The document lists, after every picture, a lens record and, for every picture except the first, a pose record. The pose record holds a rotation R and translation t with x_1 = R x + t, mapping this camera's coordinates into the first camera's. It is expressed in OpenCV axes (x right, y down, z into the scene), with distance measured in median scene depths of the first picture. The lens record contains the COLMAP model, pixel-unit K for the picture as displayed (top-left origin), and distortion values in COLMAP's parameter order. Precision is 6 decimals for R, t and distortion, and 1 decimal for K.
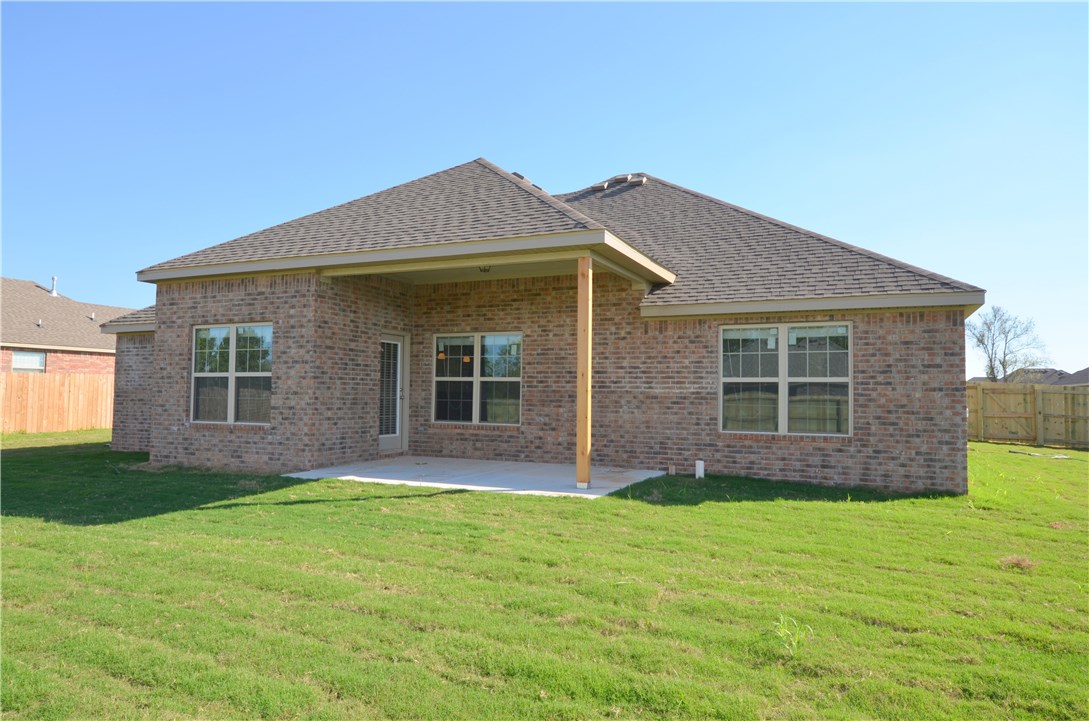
lens RADIAL K [[691.6, 0, 544.5], [0, 691.6, 360.5], [0, 0, 1]] dist [0.004812, 0.000644]
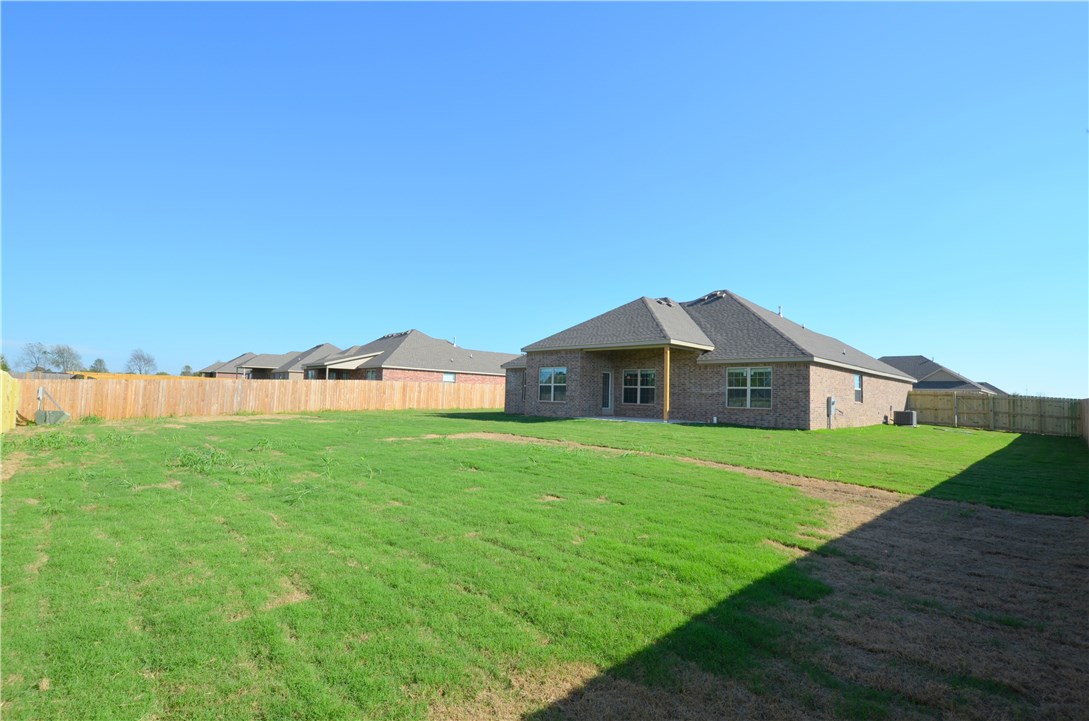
lens RADIAL K [[523.8, 0, 545.7], [0, 523.8, 365.6], [0, 0, 1]] dist [0.001668, -0.000934]
pose [[0.936192, -0.006011, -0.351439, 0.263616], [-0.000120, 0.999848, -0.017422, -0.018531], [0.351490, 0.016352, 0.936049, -0.956586]]
